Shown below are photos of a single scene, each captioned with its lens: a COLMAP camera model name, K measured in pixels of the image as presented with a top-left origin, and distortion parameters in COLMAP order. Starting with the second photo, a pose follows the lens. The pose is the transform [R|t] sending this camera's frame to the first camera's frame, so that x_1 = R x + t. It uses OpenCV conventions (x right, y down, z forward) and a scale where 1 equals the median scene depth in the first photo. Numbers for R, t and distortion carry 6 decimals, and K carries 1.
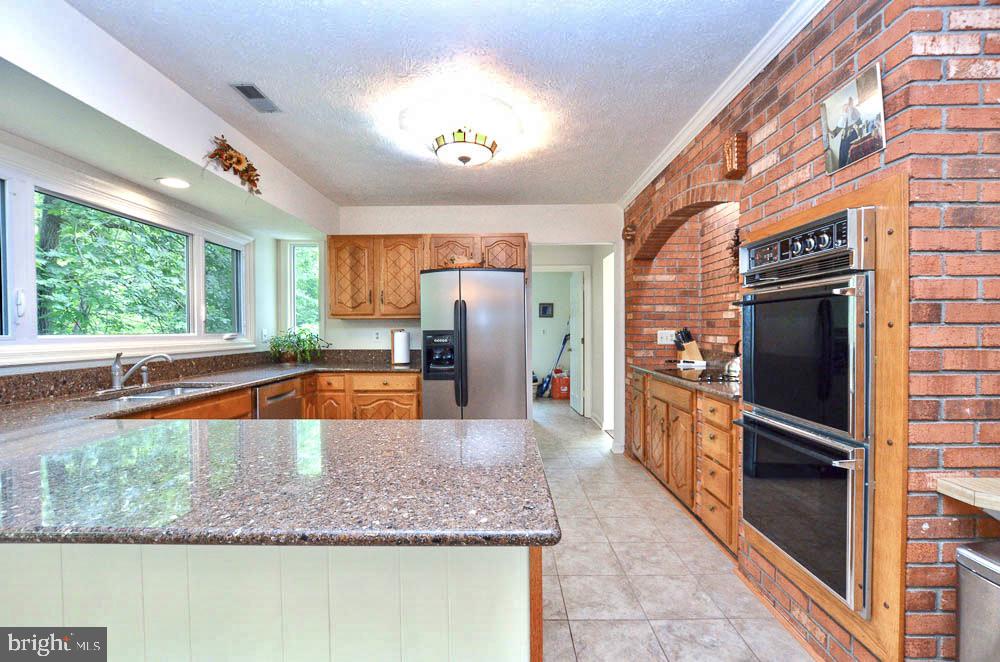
lens RADIAL K [[439.9, 0, 503.0], [0, 439.9, 334.7], [0, 0, 1]] dist [-0.015070, 0.001696]
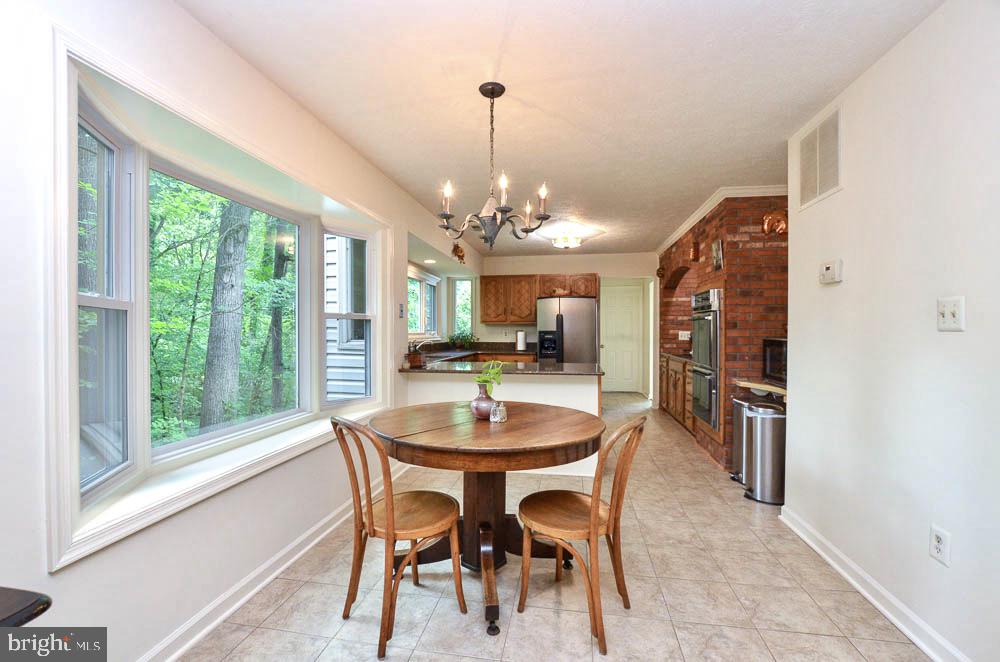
lens RADIAL K [[439.9, 0, 503.0], [0, 439.9, 334.7], [0, 0, 1]] dist [-0.015070, 0.001696]
pose [[0.988101, 0.005777, -0.153699, -0.047187], [-0.006201, 0.999978, -0.002283, 0.010572], [0.153682, 0.003209, 0.988115, -0.796242]]
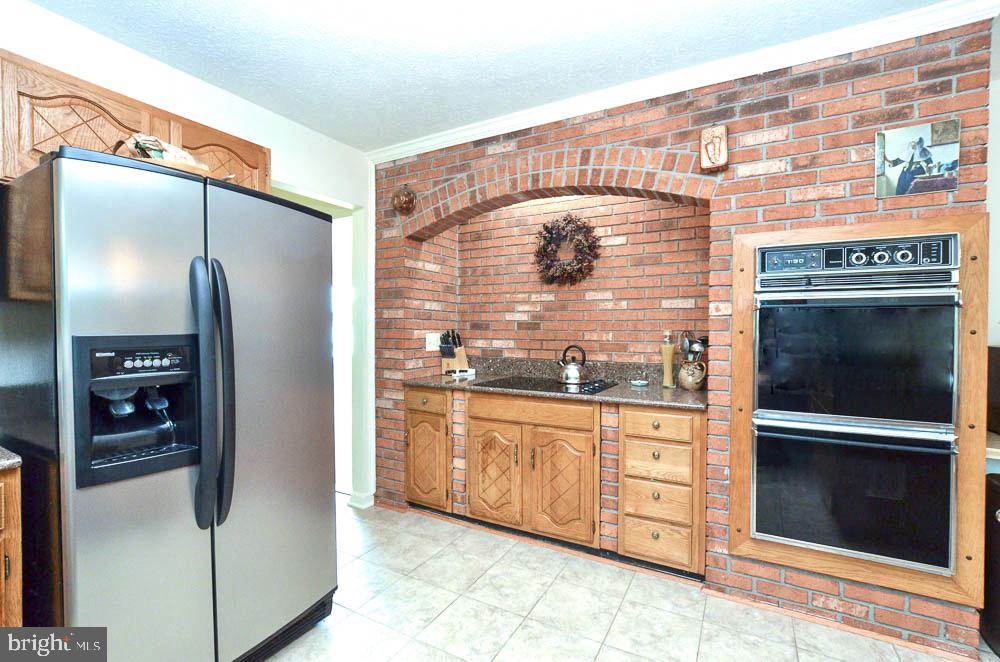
lens RADIAL K [[439.9, 0, 503.0], [0, 439.9, 334.7], [0, 0, 1]] dist [-0.015070, 0.001696]
pose [[0.478016, -0.004938, 0.878337, -0.303272], [0.005760, 0.999980, 0.002488, -0.009749], [-0.878332, 0.003870, 0.478035, 0.567691]]
